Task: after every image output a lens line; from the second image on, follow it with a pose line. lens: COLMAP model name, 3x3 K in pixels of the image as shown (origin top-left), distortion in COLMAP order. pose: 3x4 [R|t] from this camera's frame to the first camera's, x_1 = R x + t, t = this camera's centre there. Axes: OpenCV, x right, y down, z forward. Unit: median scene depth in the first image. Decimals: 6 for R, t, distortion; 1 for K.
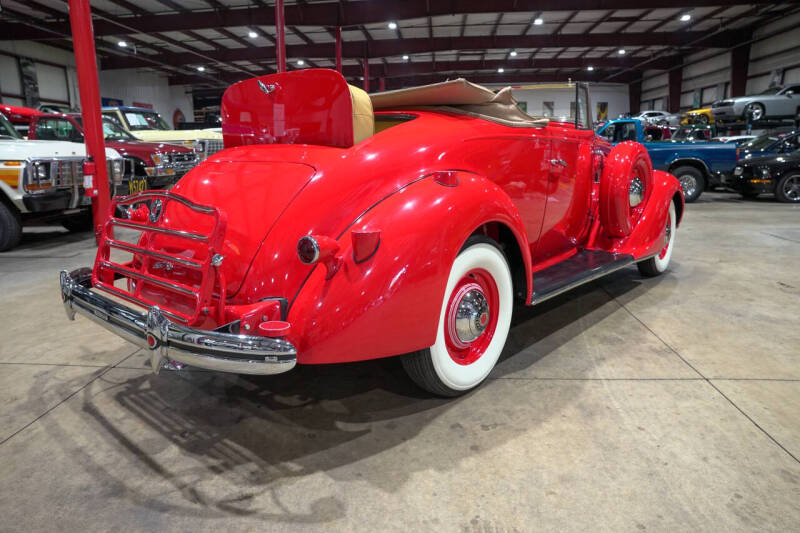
lens RADIAL K [[547.8, 0, 401.2], [0, 547.8, 261.5], [0, 0, 1]] dist [-0.136097, 0.106333]
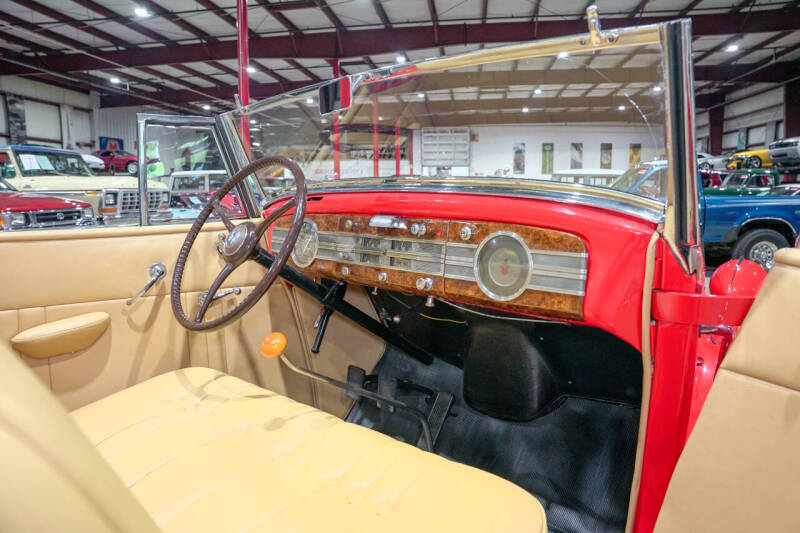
lens RADIAL K [[547.8, 0, 401.0], [0, 547.8, 268.4], [0, 0, 1]] dist [-0.136097, 0.106333]
pose [[0.998488, 0.014530, -0.053020, 0.037430], [-0.017692, 0.998061, -0.059676, -0.032576], [0.052050, 0.060524, 0.996809, 0.115582]]
